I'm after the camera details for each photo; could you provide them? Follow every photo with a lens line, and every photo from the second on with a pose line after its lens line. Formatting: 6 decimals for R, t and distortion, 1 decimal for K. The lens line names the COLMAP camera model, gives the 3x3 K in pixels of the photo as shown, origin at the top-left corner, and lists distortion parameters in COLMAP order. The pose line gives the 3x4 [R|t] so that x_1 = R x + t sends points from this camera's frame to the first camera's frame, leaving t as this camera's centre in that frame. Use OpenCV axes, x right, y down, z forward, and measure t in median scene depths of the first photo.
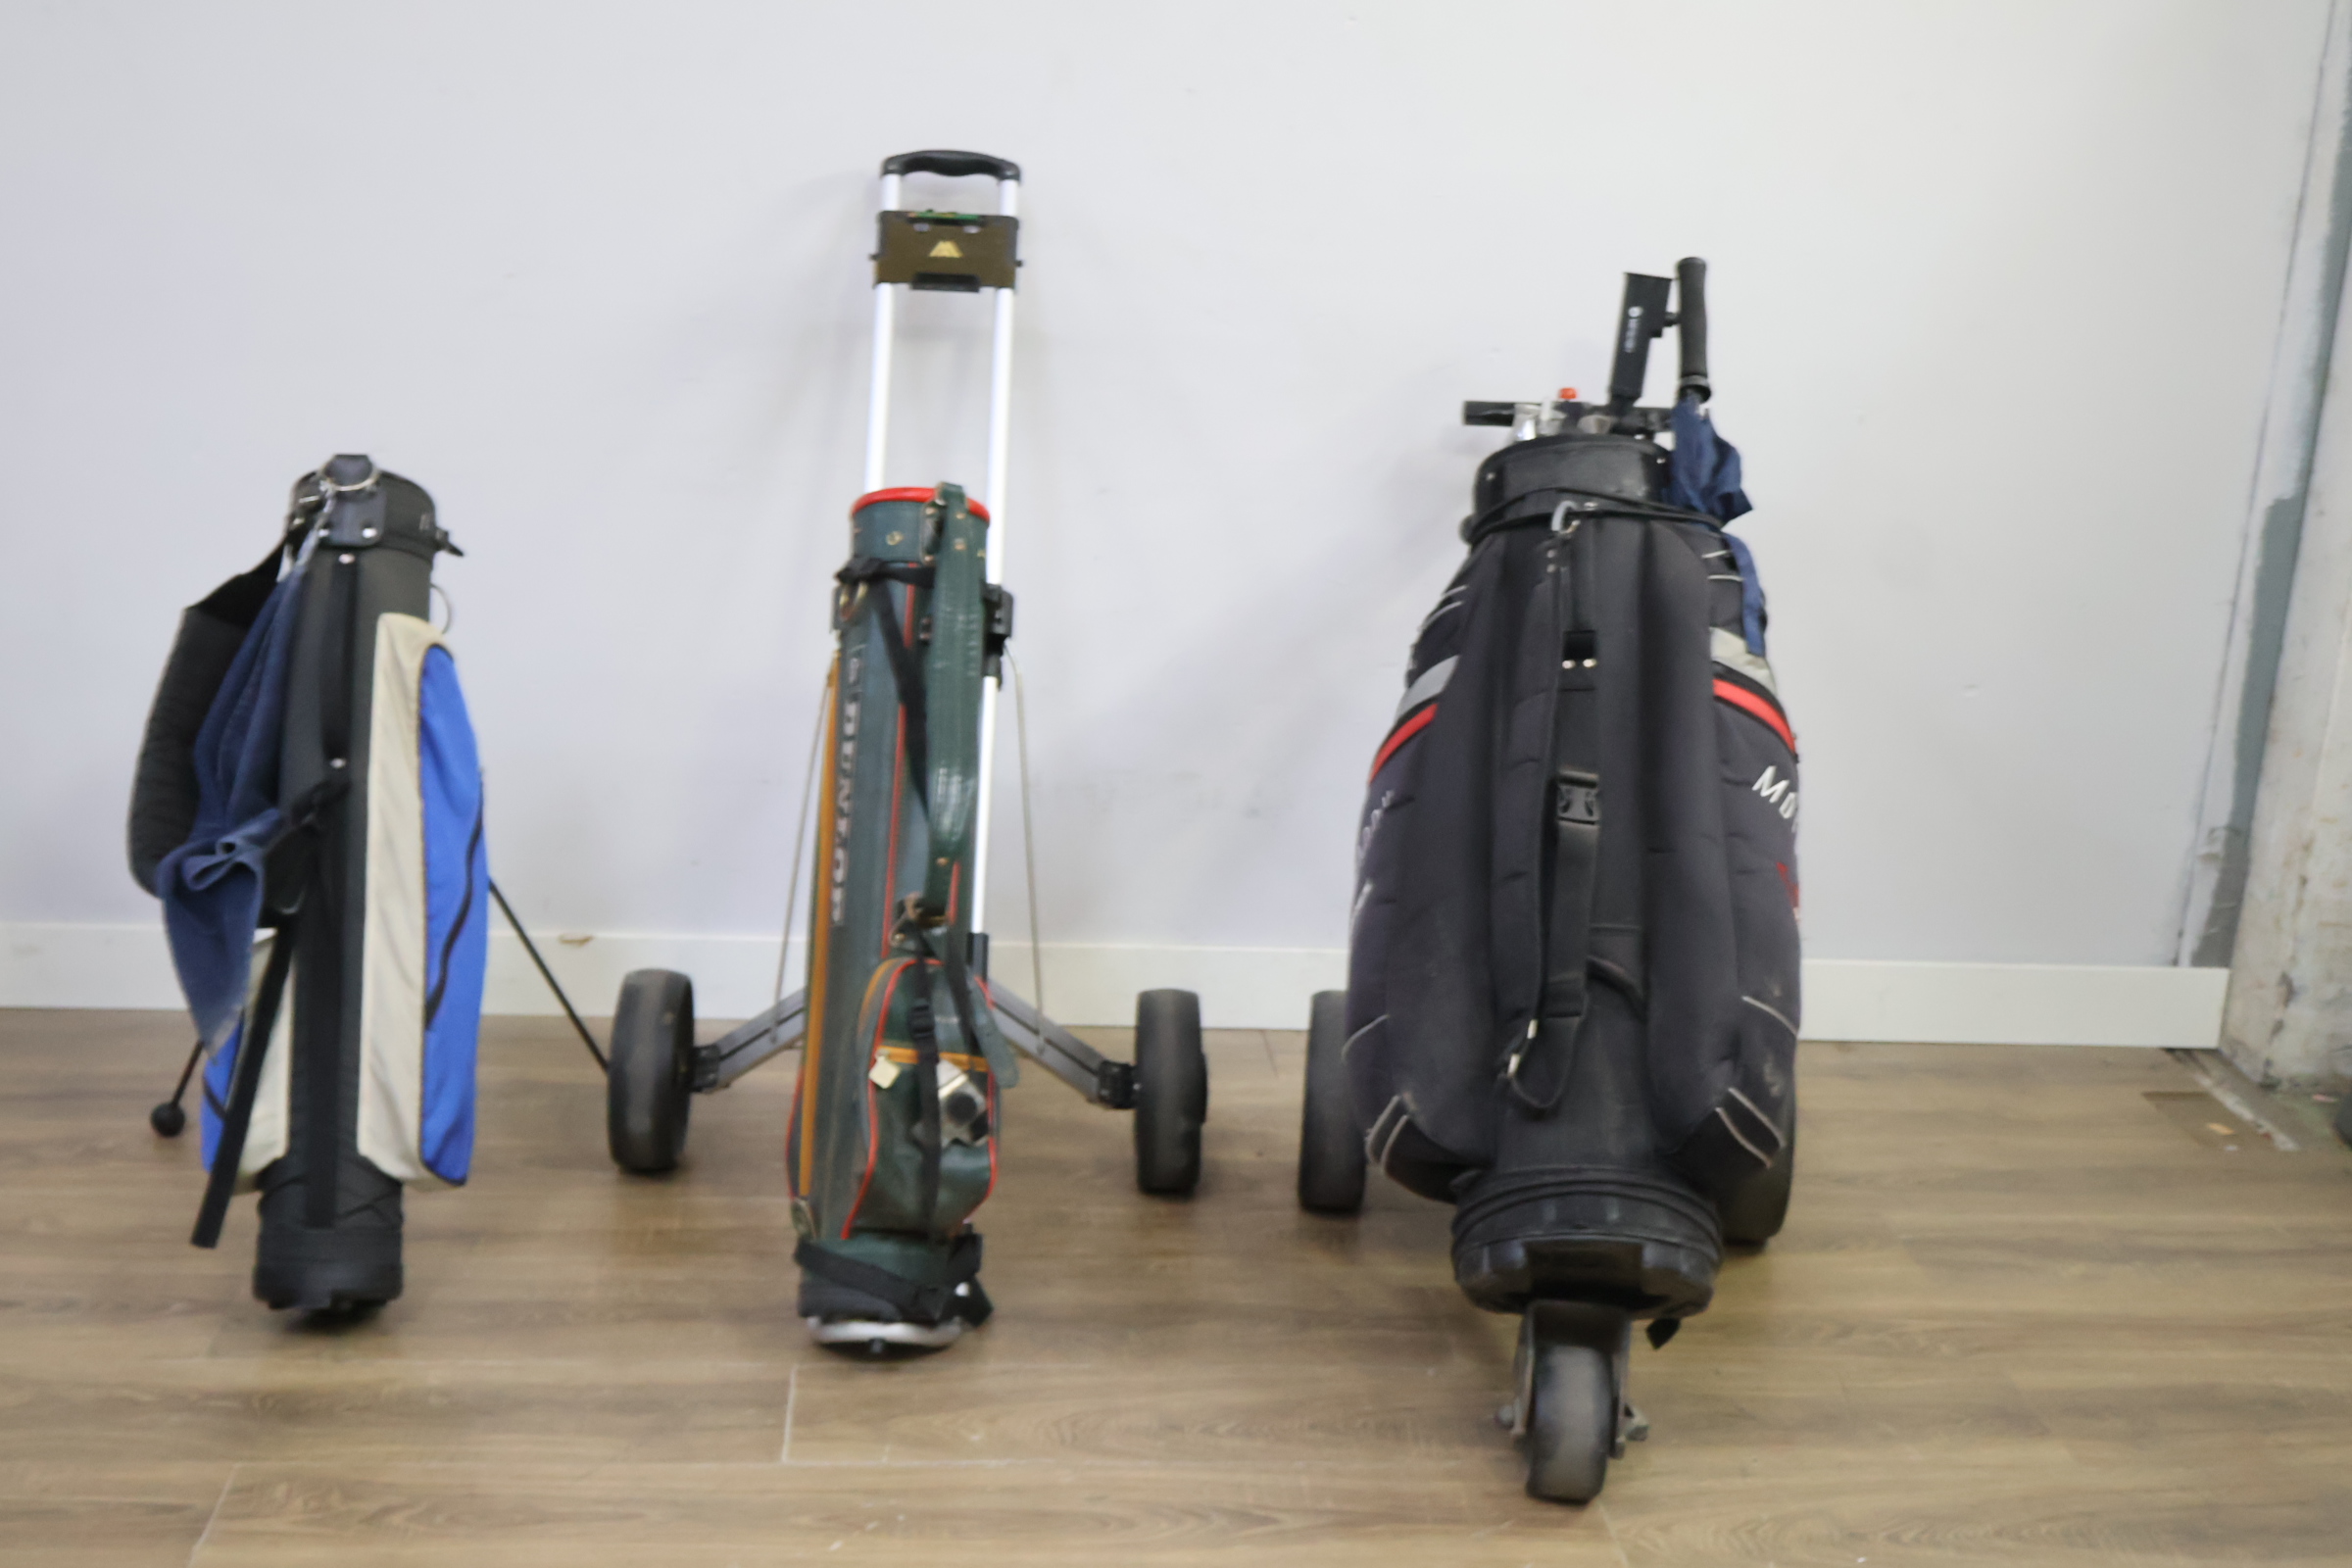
lens RADIAL K [[2700.5, 0, 1172.4], [0, 2700.5, 788.7], [0, 0, 1]] dist [0.003765, 0.000000]
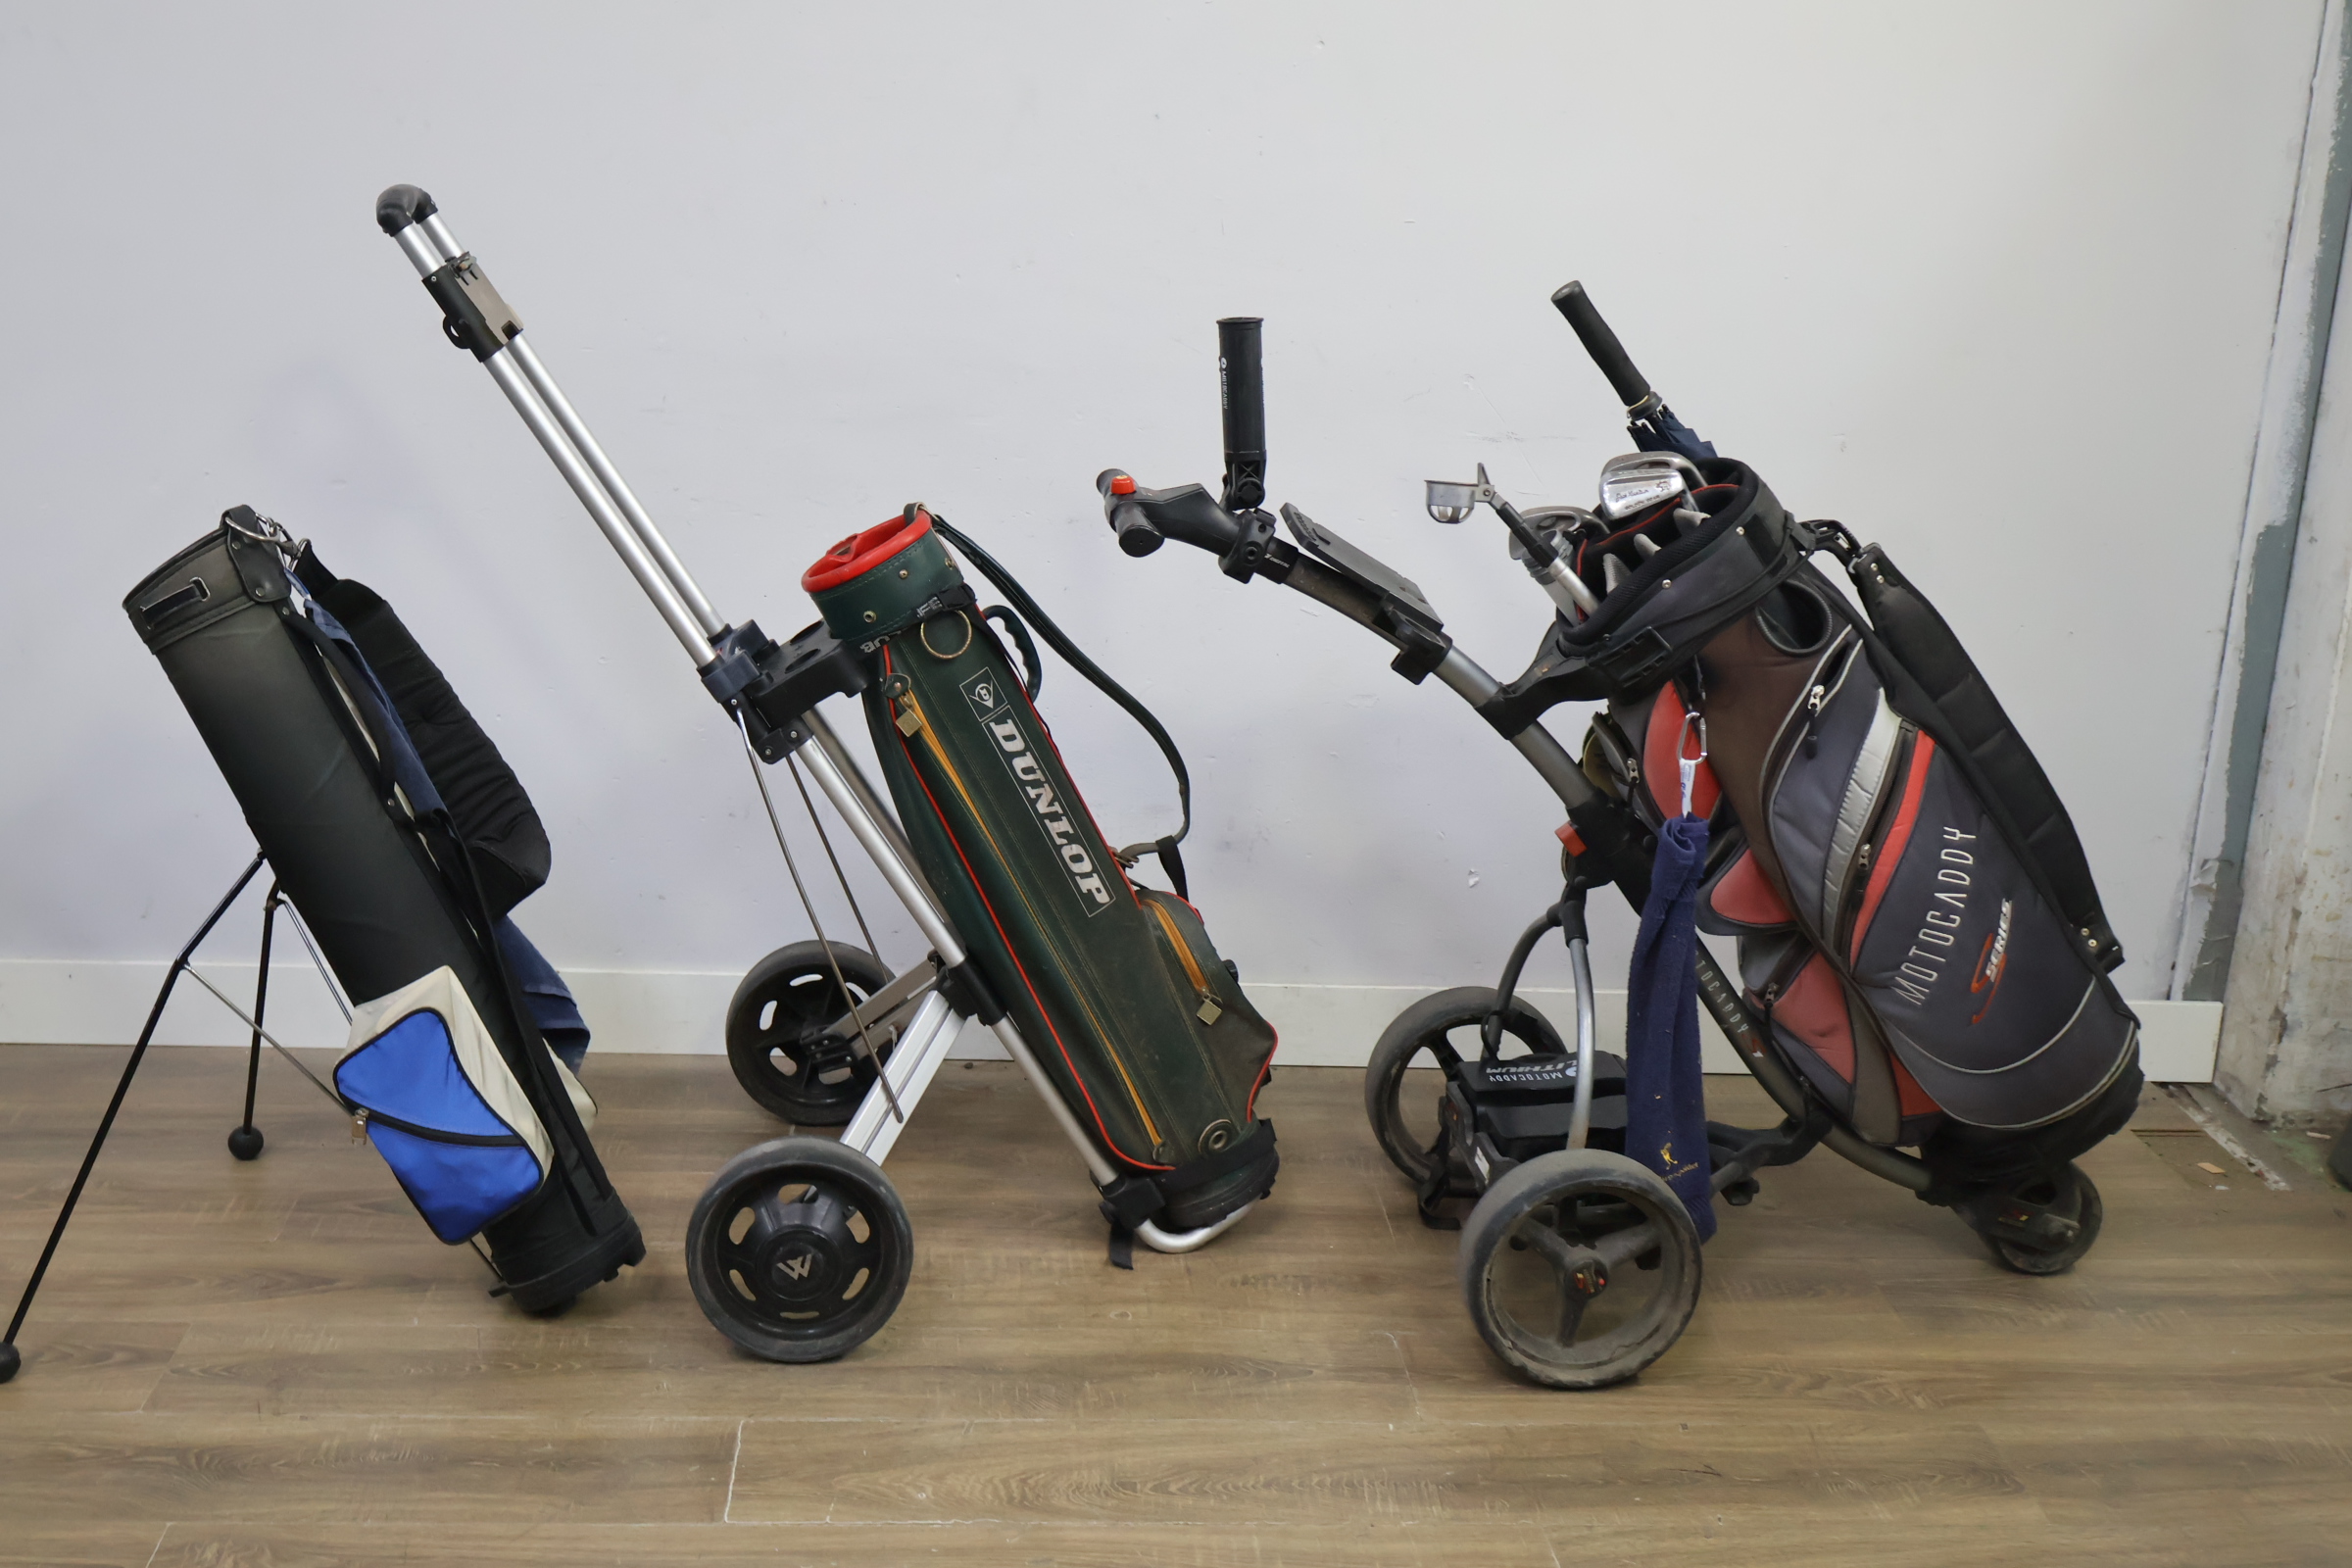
lens RADIAL K [[2700.8, 0, 1168.3], [0, 2700.8, 775.9], [0, 0, 1]] dist [0.001547, 0.000000]
pose [[0.999927, -0.001026, -0.012004, 0.026844], [0.000971, 0.999989, -0.004613, -0.015542], [0.012008, 0.004601, 0.999917, 0.017464]]
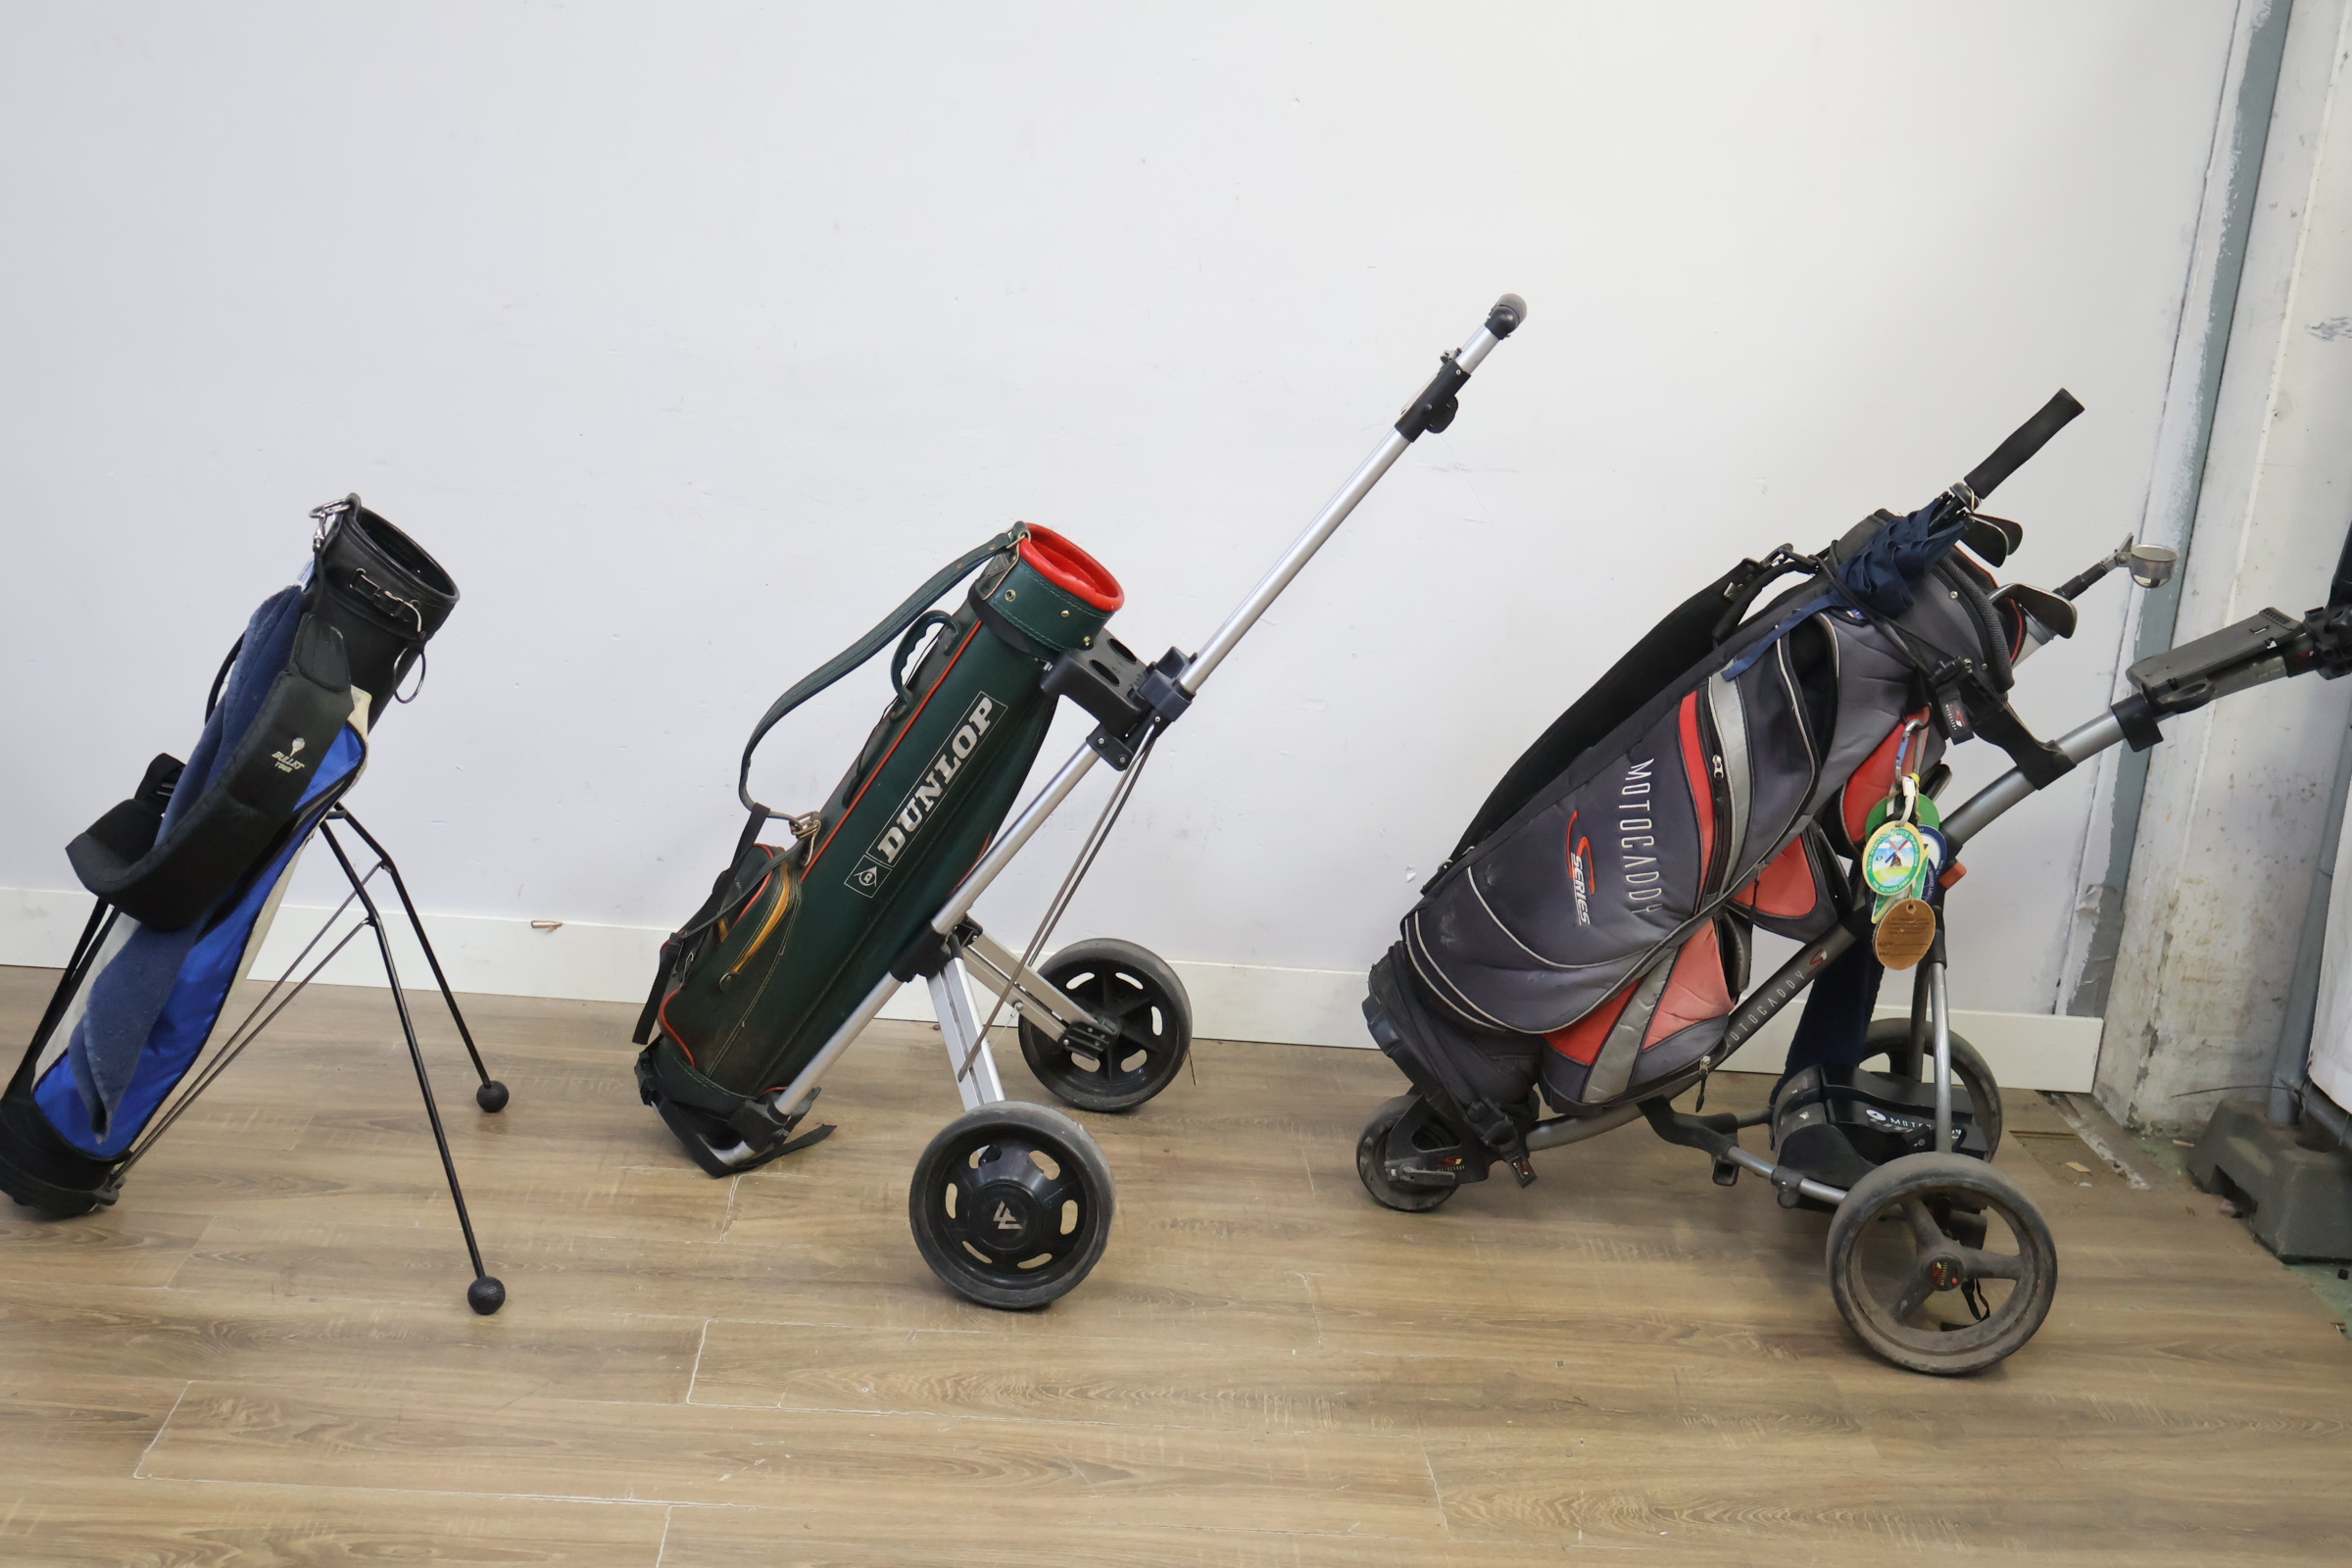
lens RADIAL K [[2700.5, 0, 1180.0], [0, 2700.5, 763.2], [0, 0, 1]] dist [0.003765, 0.000000]
pose [[0.999089, 0.039952, -0.014992, 0.056732], [-0.040259, 0.998973, -0.020766, 0.004518], [0.014147, 0.021351, 0.999672, -0.089071]]
